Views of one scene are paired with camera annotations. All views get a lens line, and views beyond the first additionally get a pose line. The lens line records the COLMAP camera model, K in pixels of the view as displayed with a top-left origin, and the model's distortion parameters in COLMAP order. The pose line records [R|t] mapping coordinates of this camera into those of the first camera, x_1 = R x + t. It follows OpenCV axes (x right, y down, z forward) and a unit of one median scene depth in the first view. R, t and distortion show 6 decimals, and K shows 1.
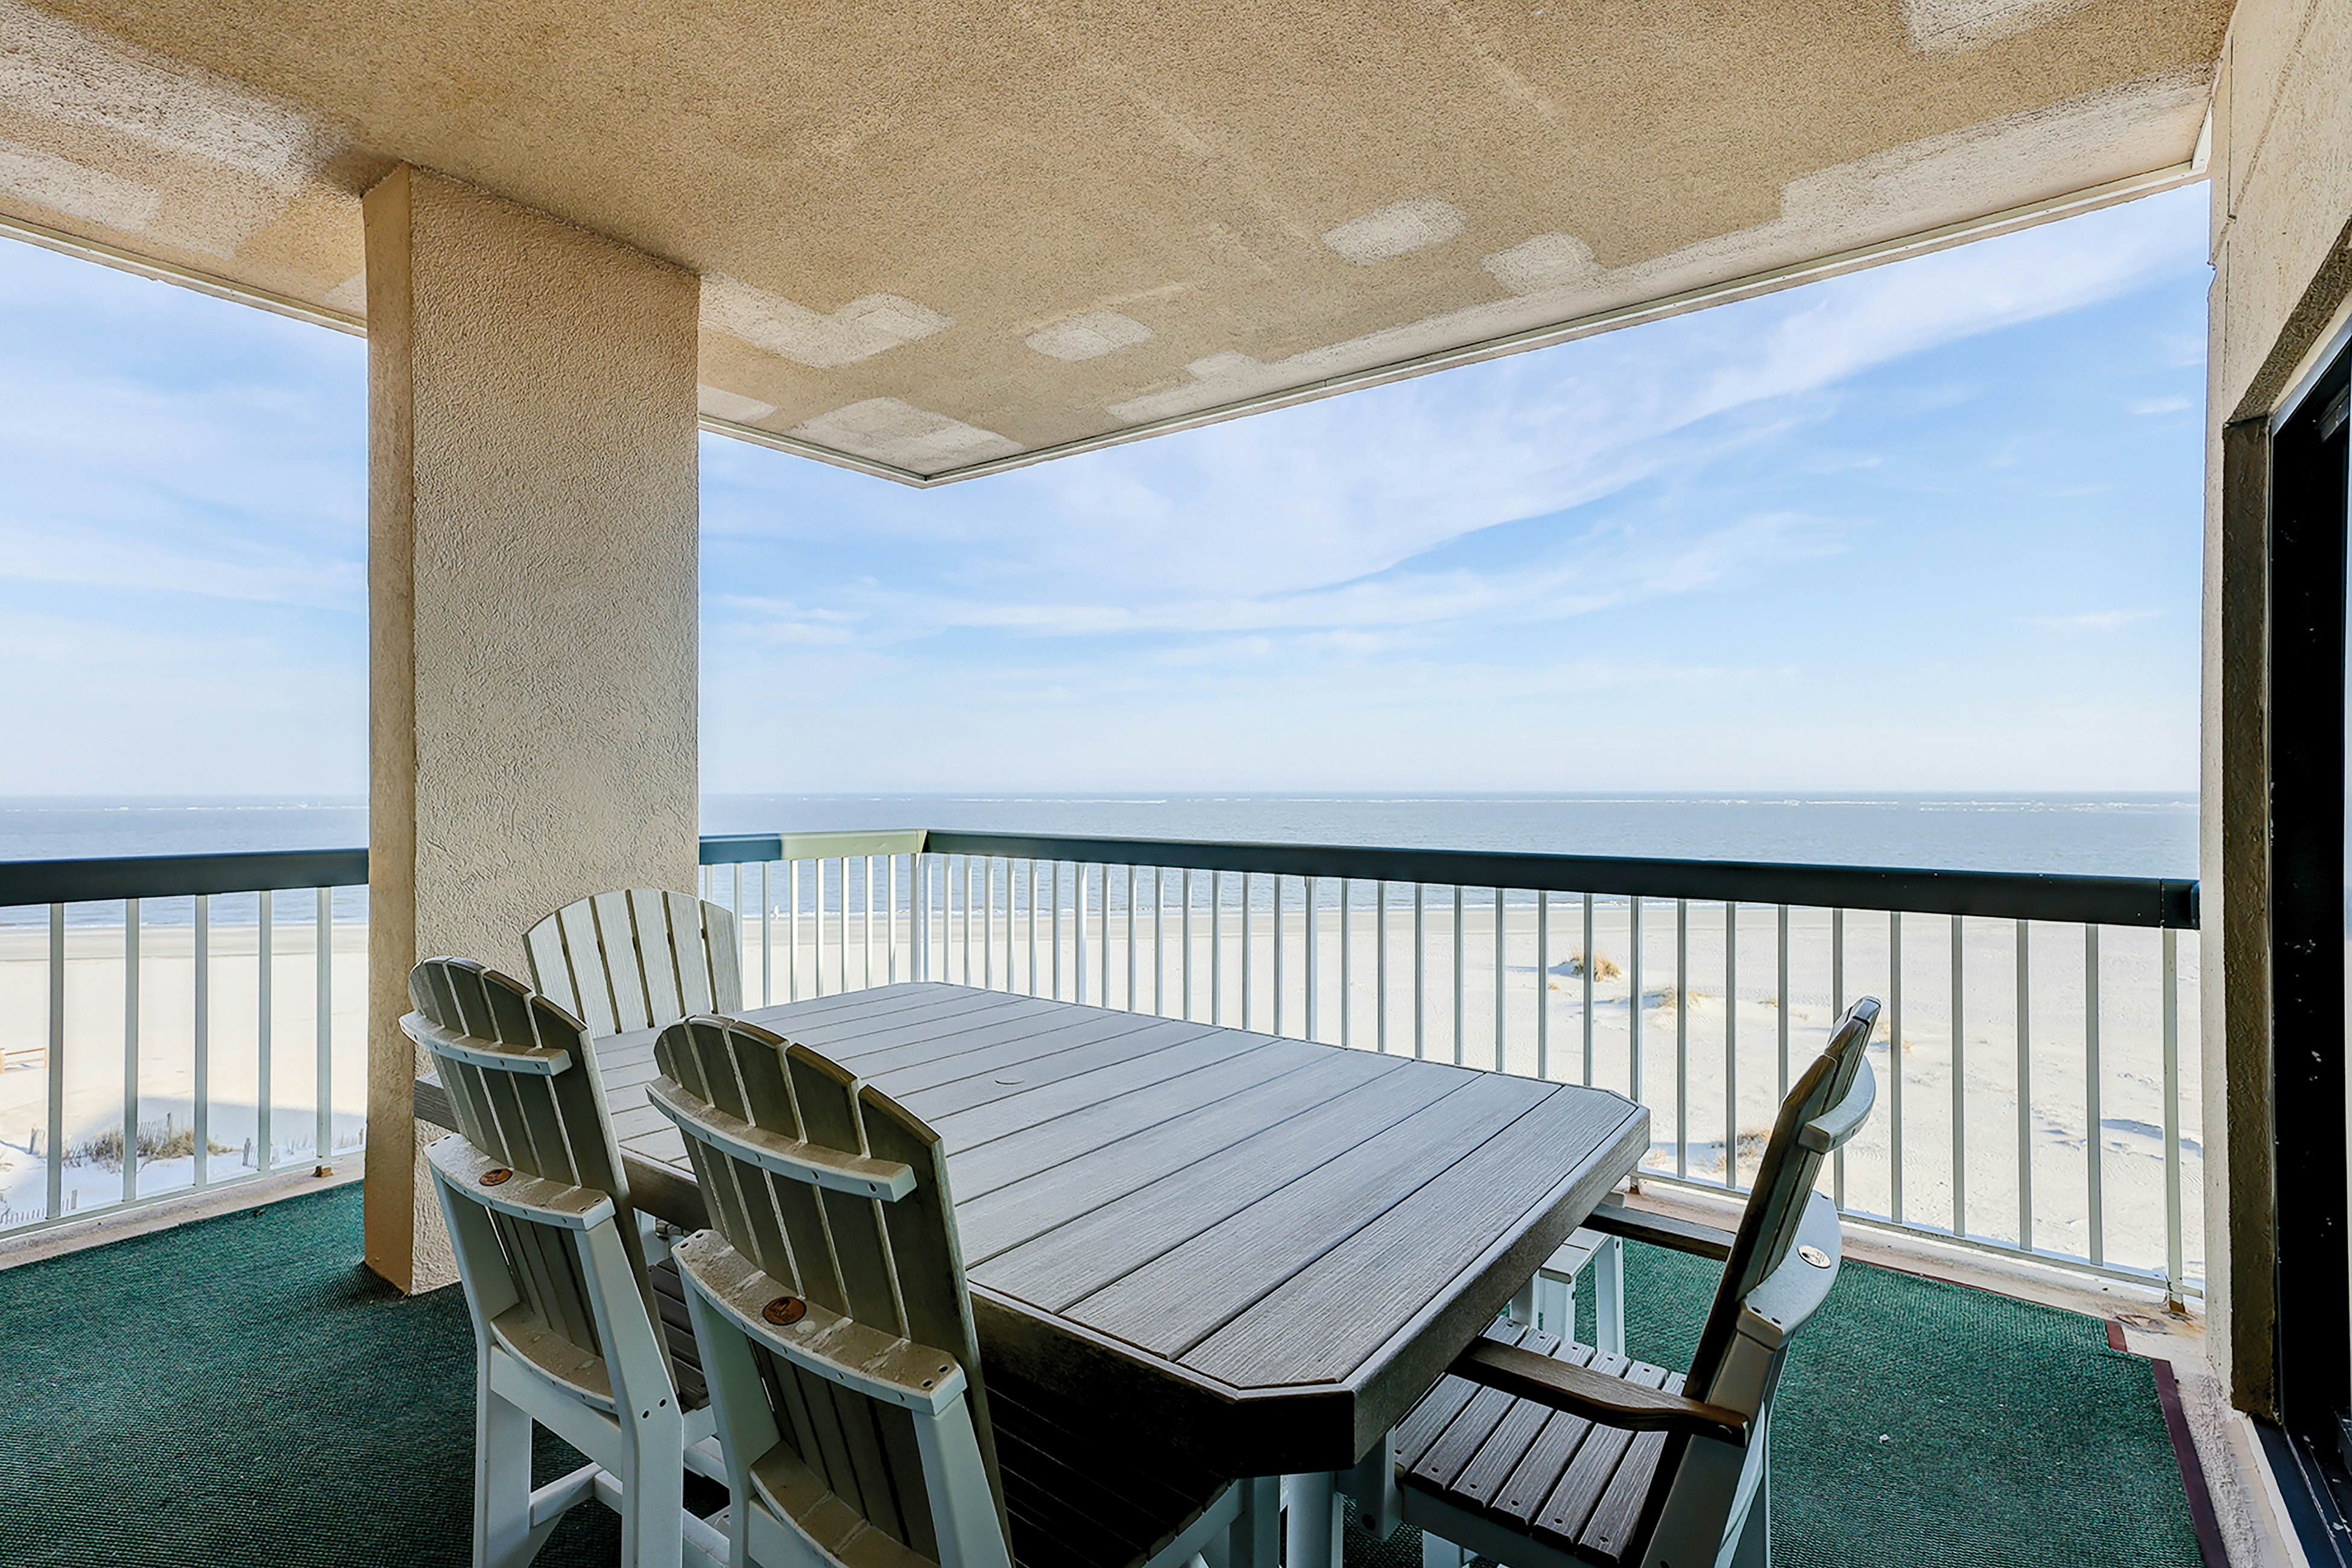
lens RADIAL K [[1103.1, 0, 1170.7], [0, 1103.1, 793.0], [0, 0, 1]] dist [-0.014669, 0.005647]
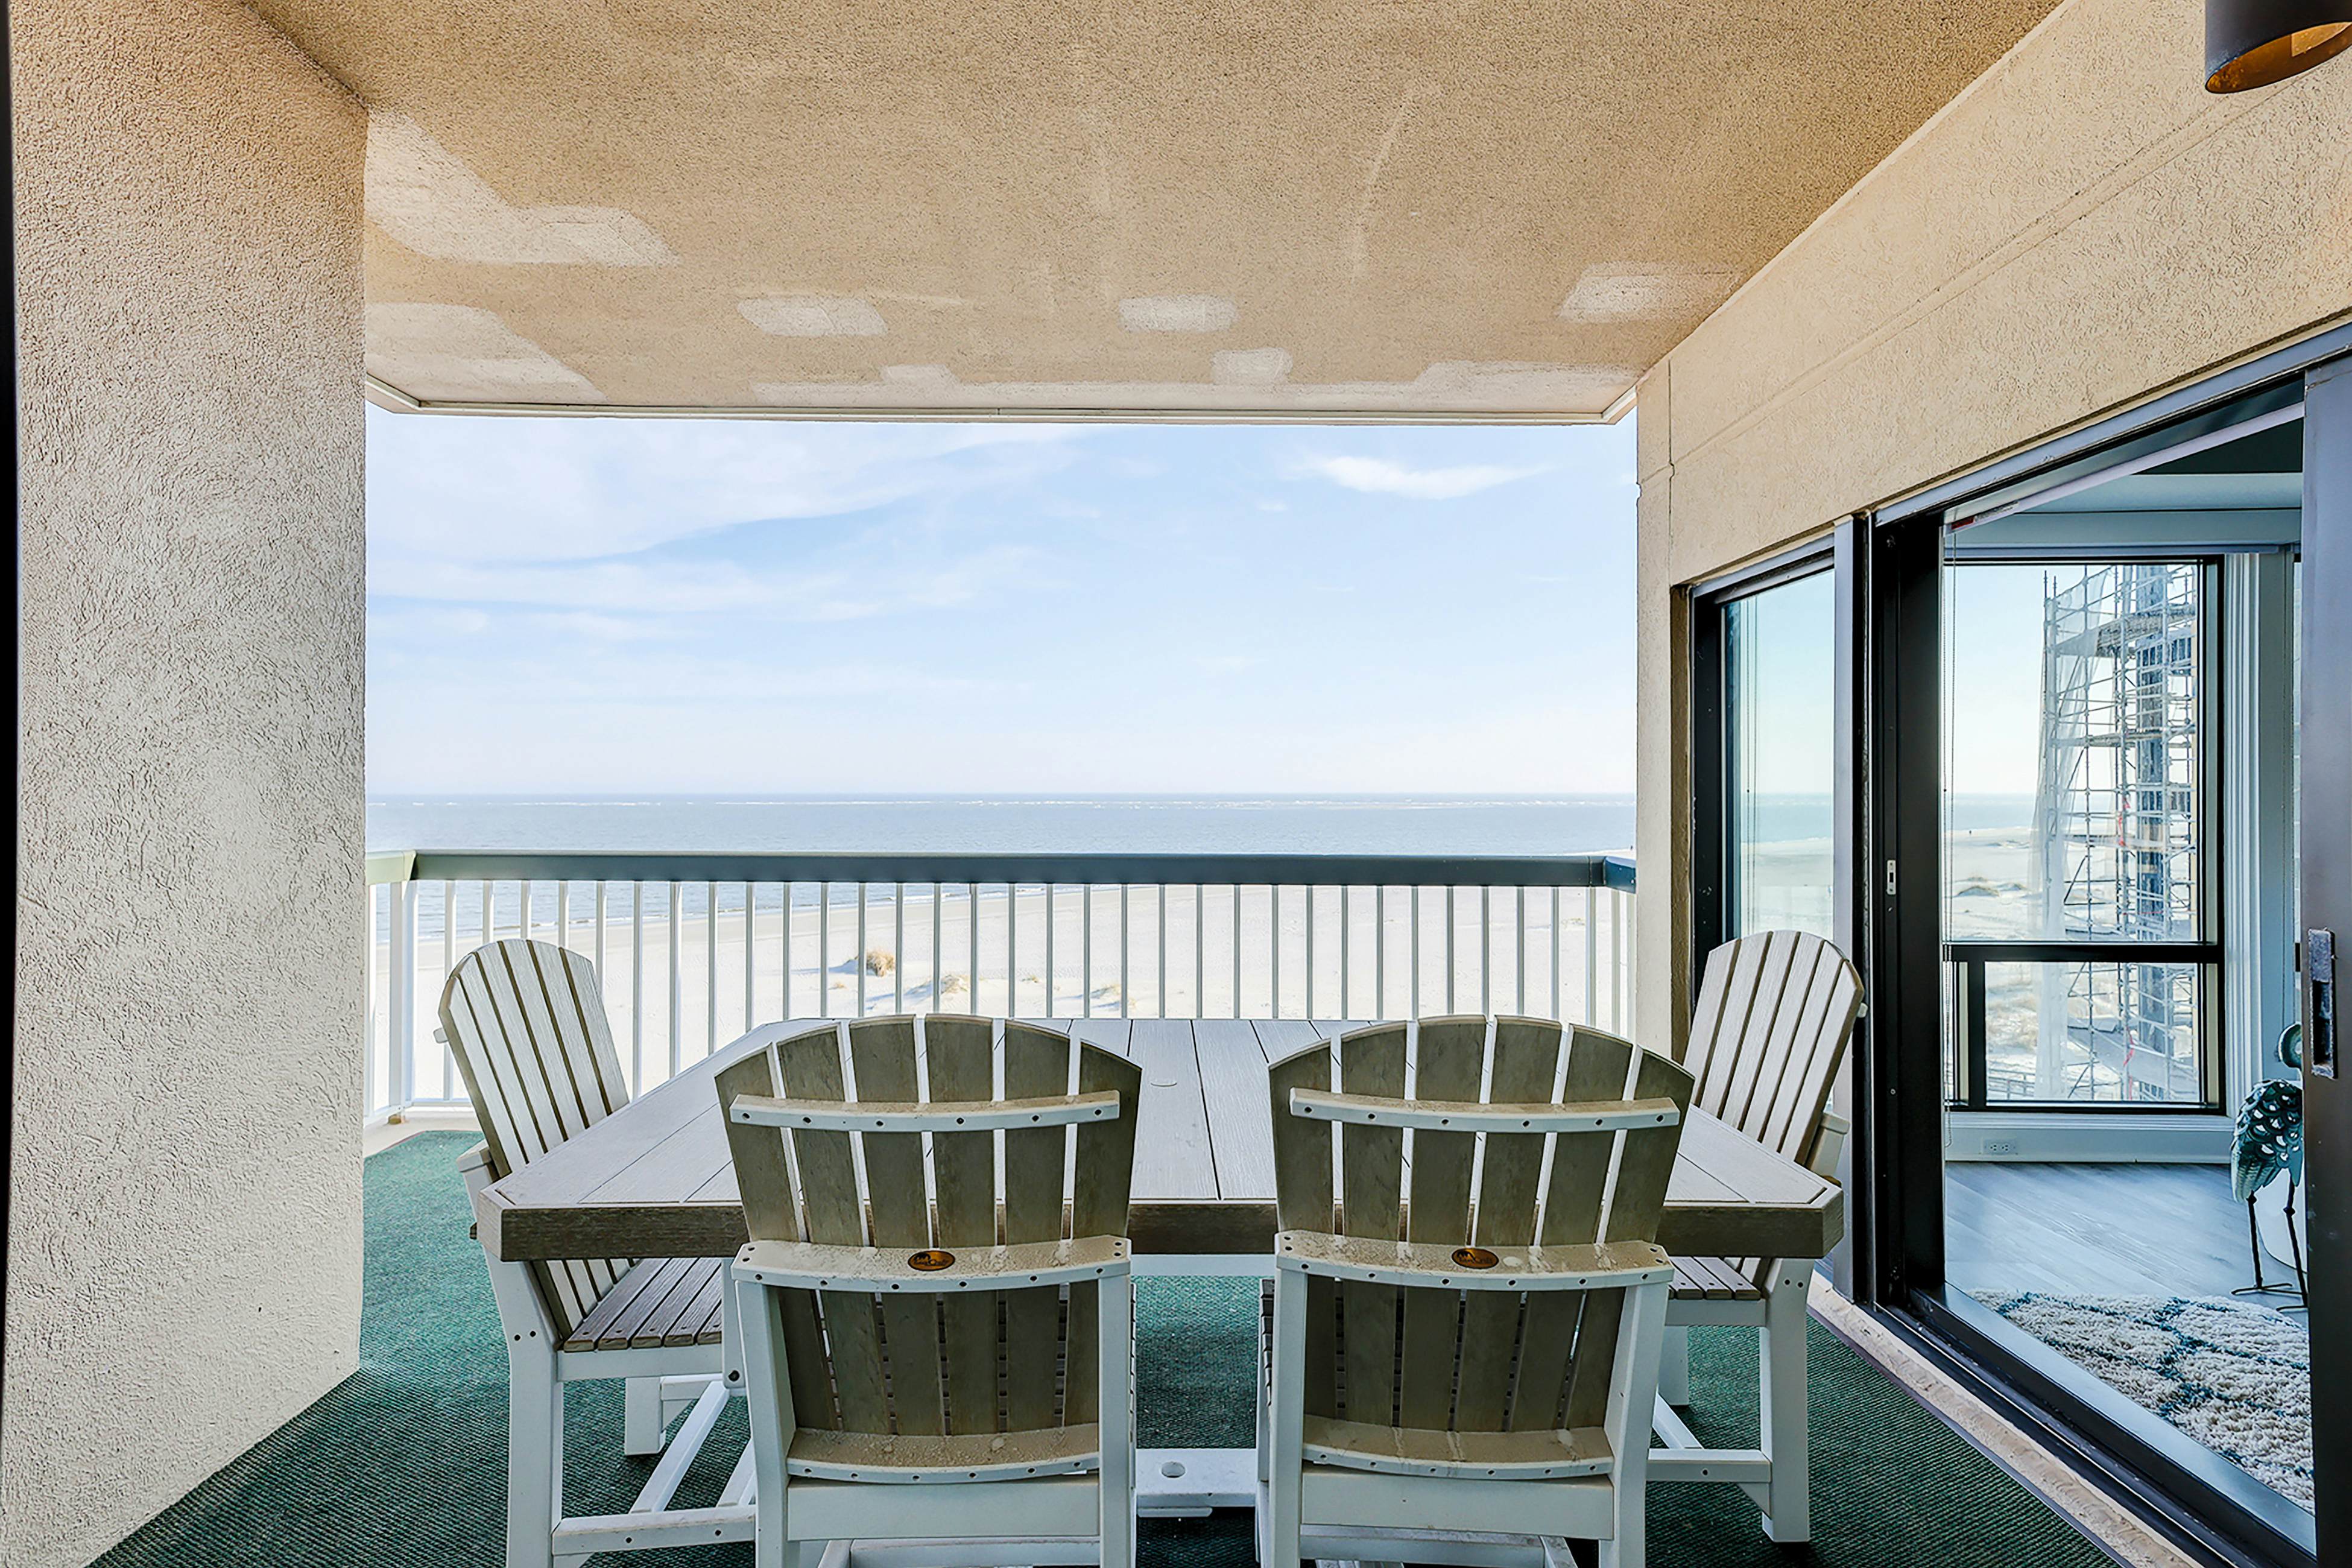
lens RADIAL K [[1103.1, 0, 1180.7], [0, 1103.1, 787.4], [0, 0, 1]] dist [-0.014669, 0.005647]
pose [[0.792583, 0.004012, 0.609751, -0.415639], [-0.000139, 0.999980, -0.006398, -0.010227], [-0.609764, 0.004986, 0.792567, 0.079631]]
